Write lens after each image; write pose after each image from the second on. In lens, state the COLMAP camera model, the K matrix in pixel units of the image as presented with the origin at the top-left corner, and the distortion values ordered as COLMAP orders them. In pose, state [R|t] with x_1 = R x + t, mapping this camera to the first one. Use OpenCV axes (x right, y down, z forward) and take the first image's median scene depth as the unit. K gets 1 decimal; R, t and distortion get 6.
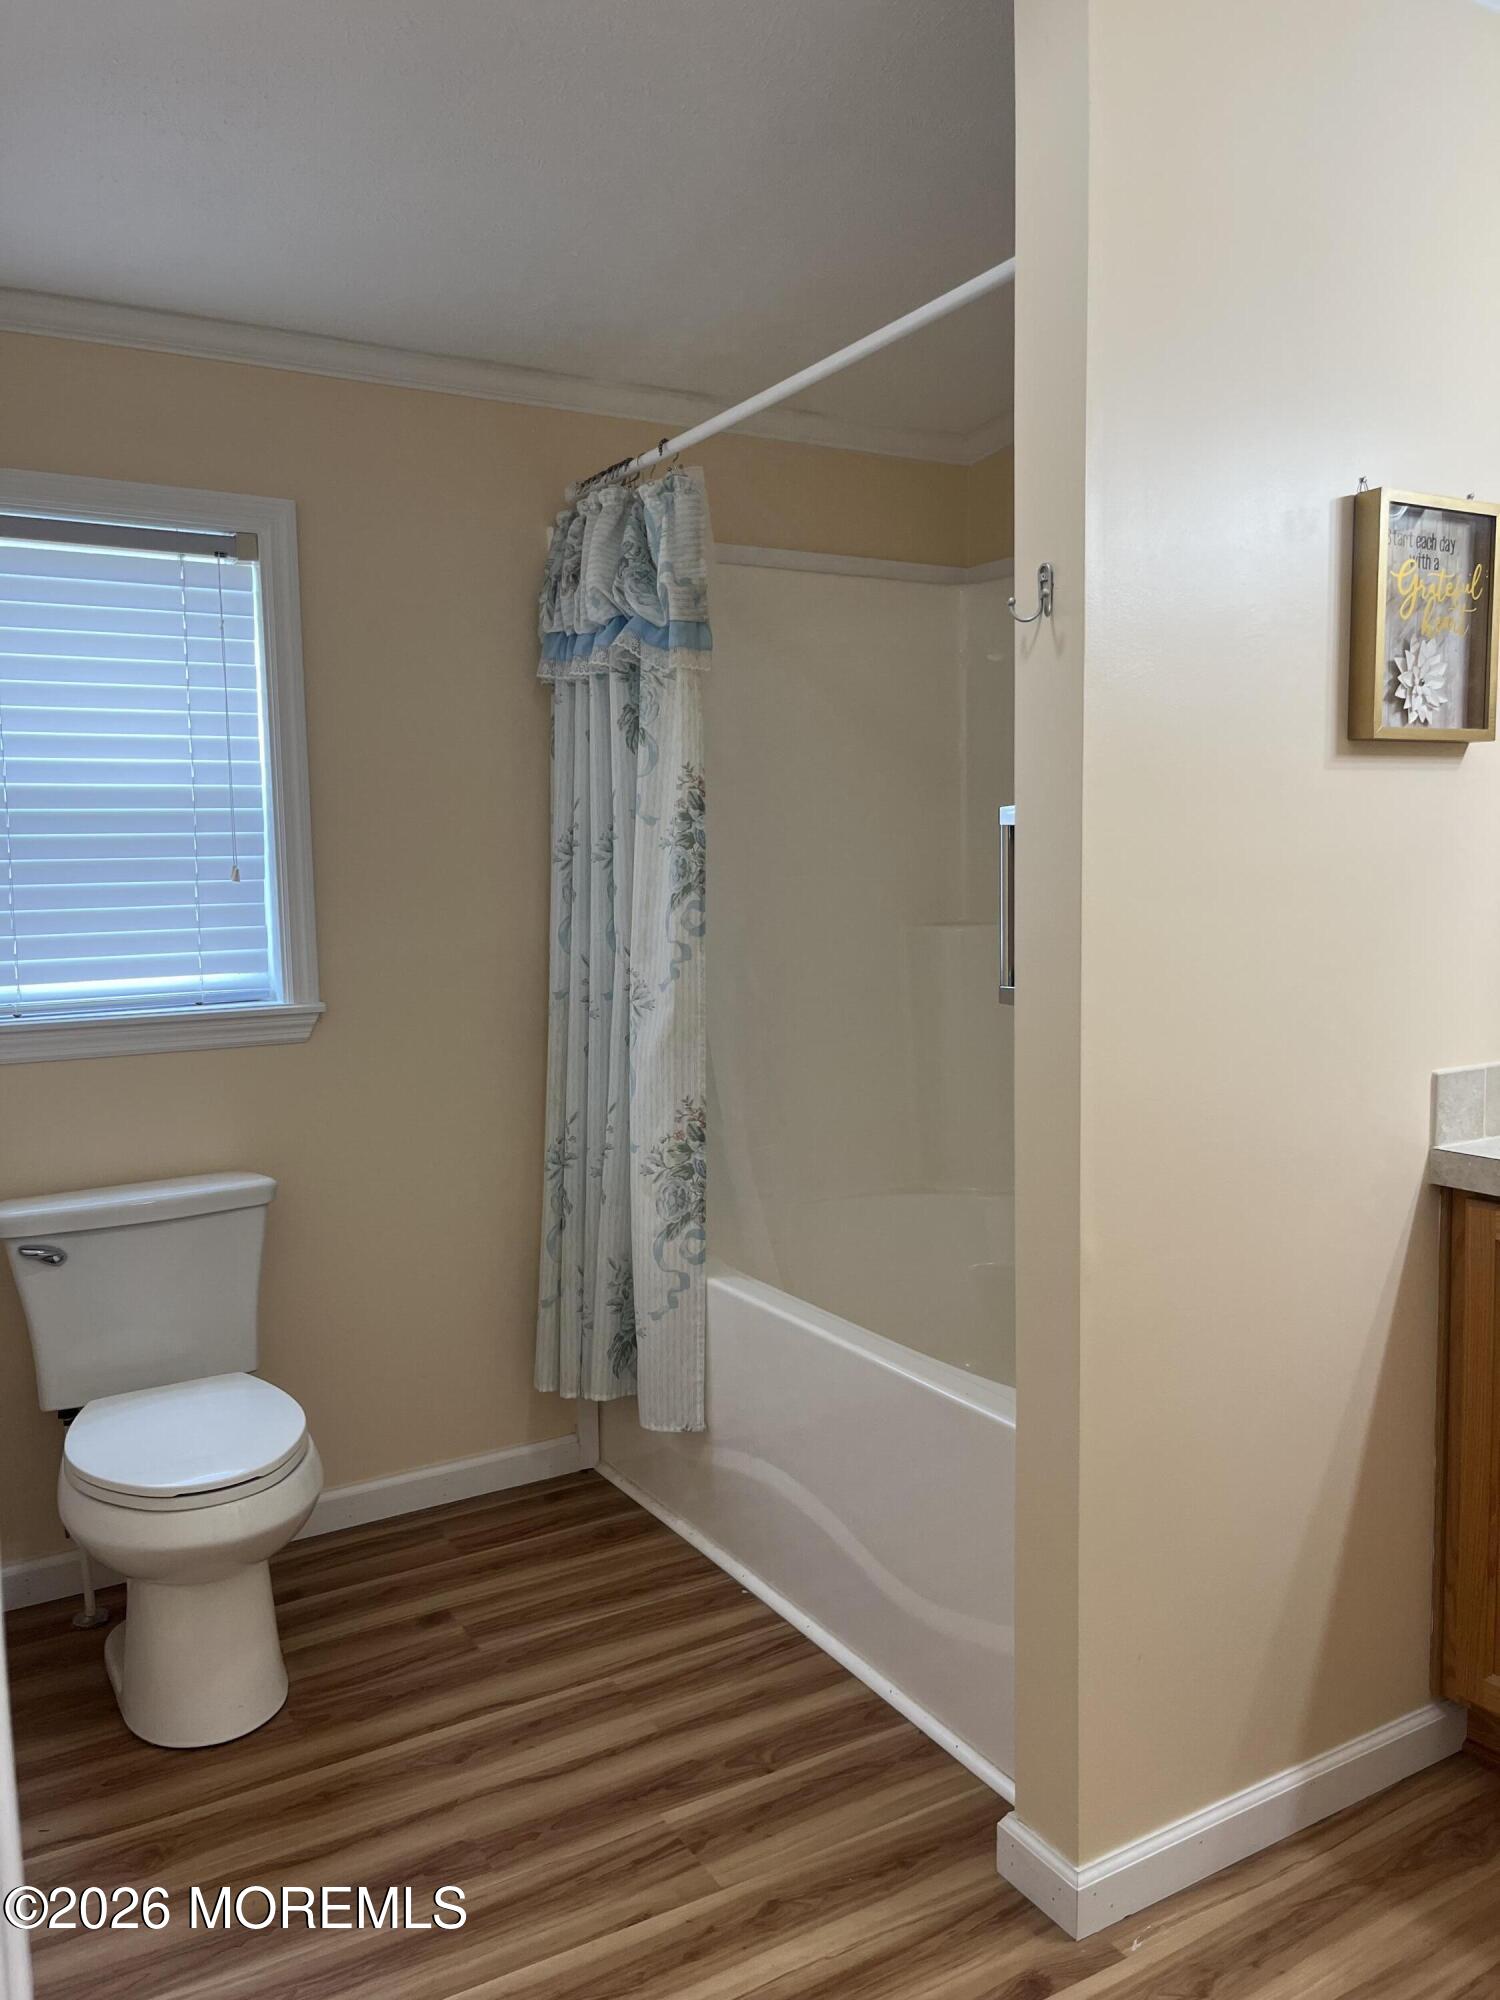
lens RADIAL K [[1510.7, 0, 769.1], [0, 1510.7, 999.7], [0, 0, 1]] dist [0.054187, -0.069905]
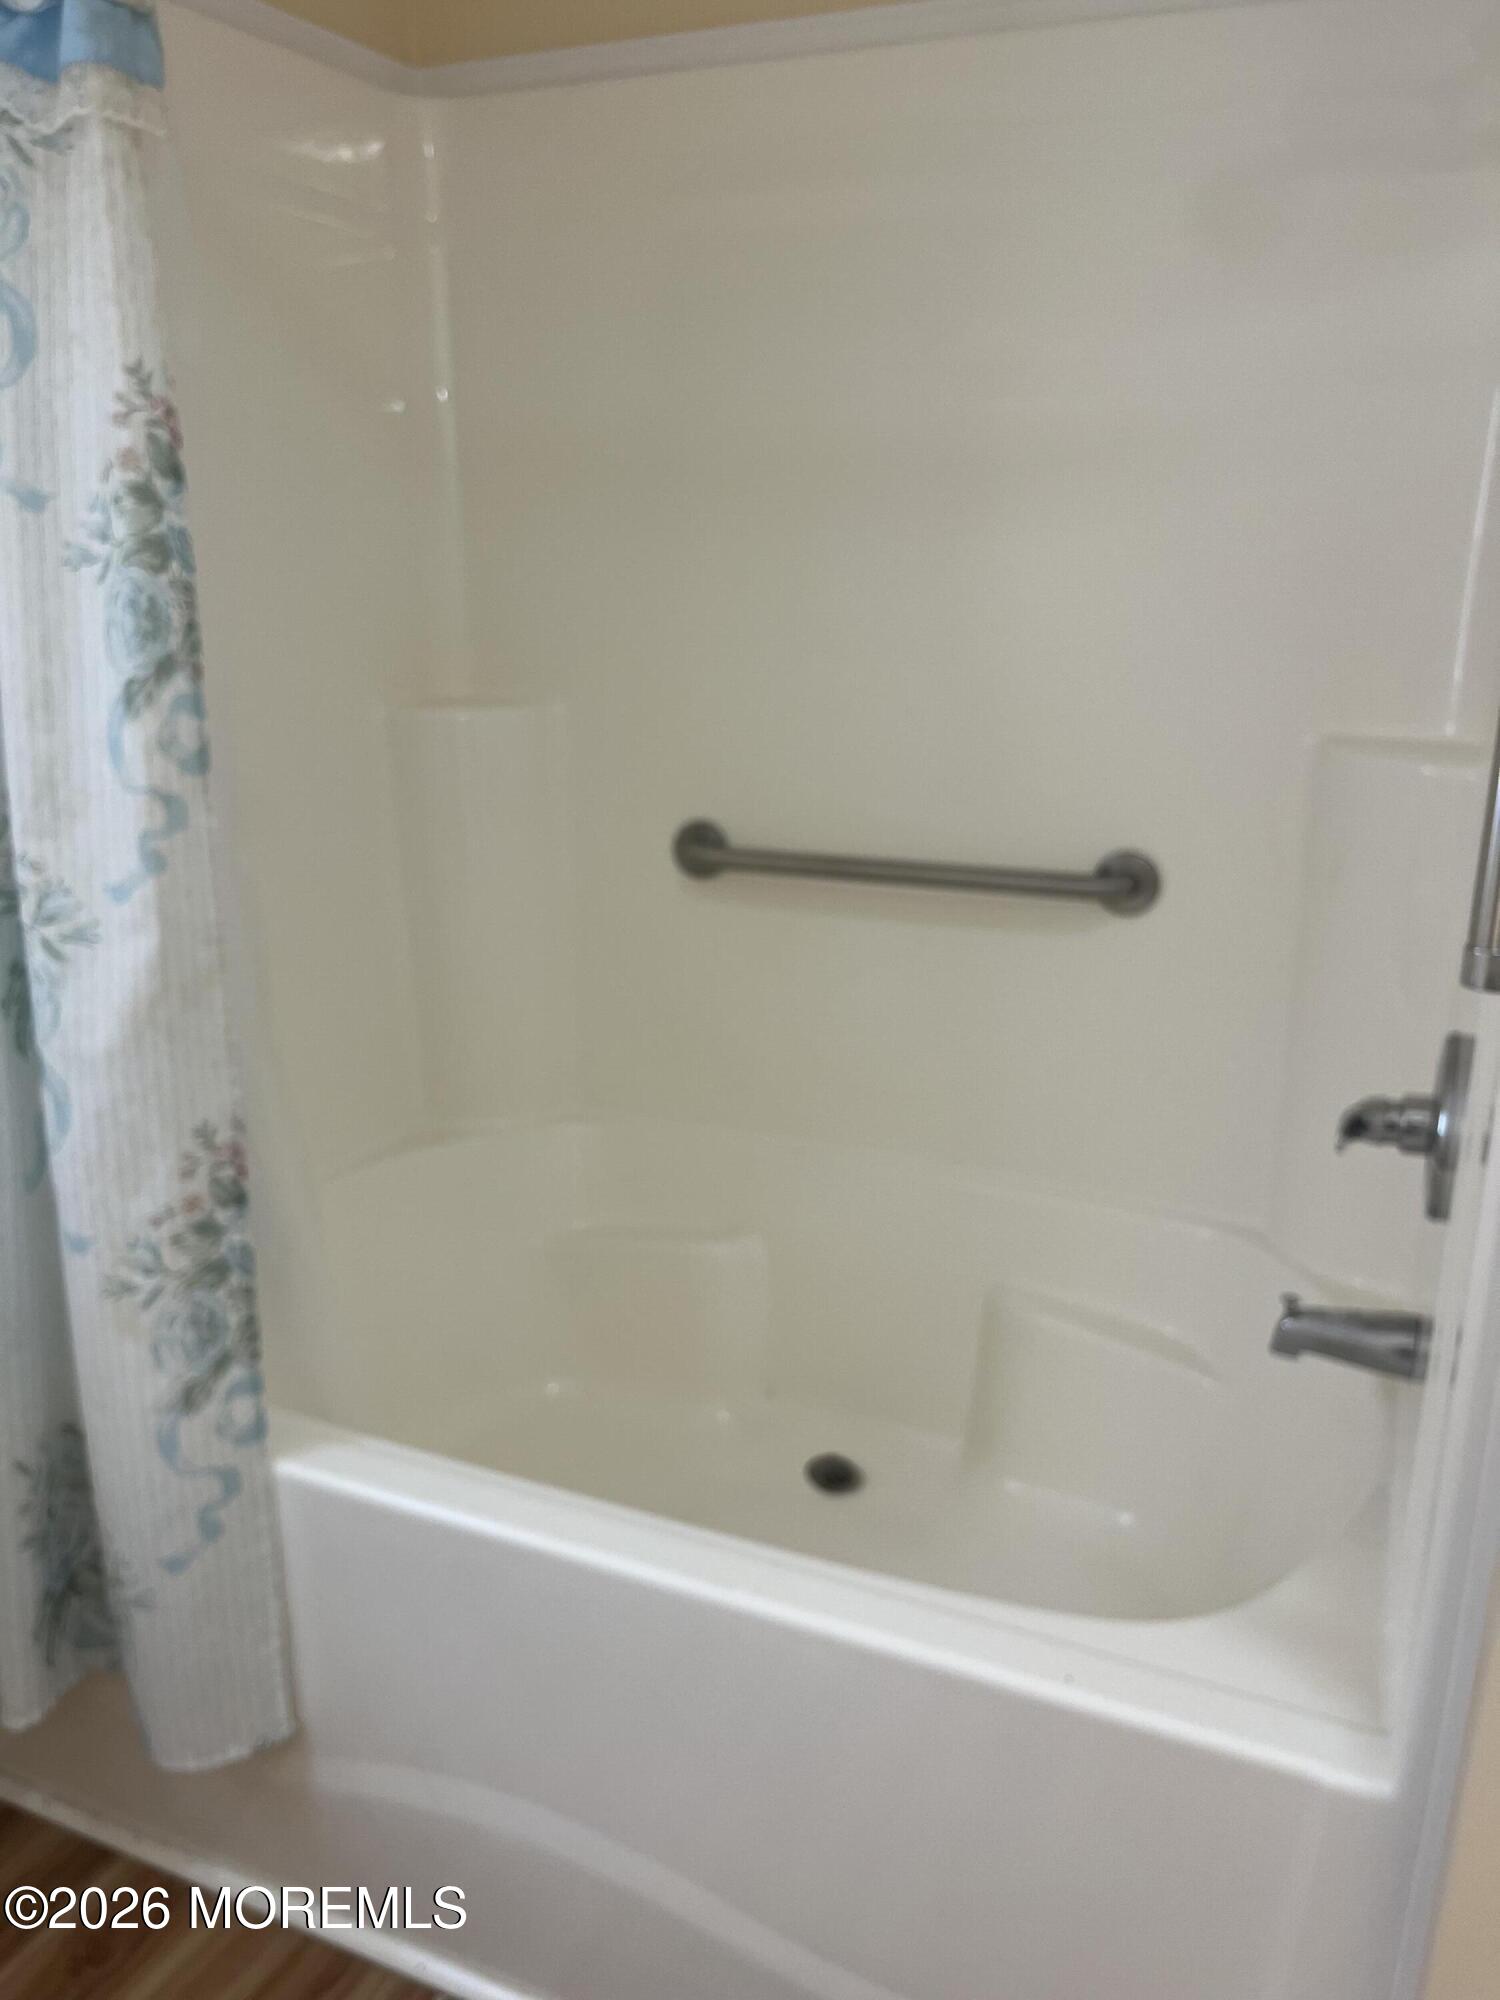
lens RADIAL K [[1510.7, 0, 732.6], [0, 1510.7, 1012.7], [0, 0, 1]] dist [0.054187, -0.069905]
pose [[0.820980, -0.139786, 0.553581, -0.174271], [0.037998, 0.980794, 0.191310, -0.052442], [-0.569691, -0.136027, 0.810524, 0.526343]]
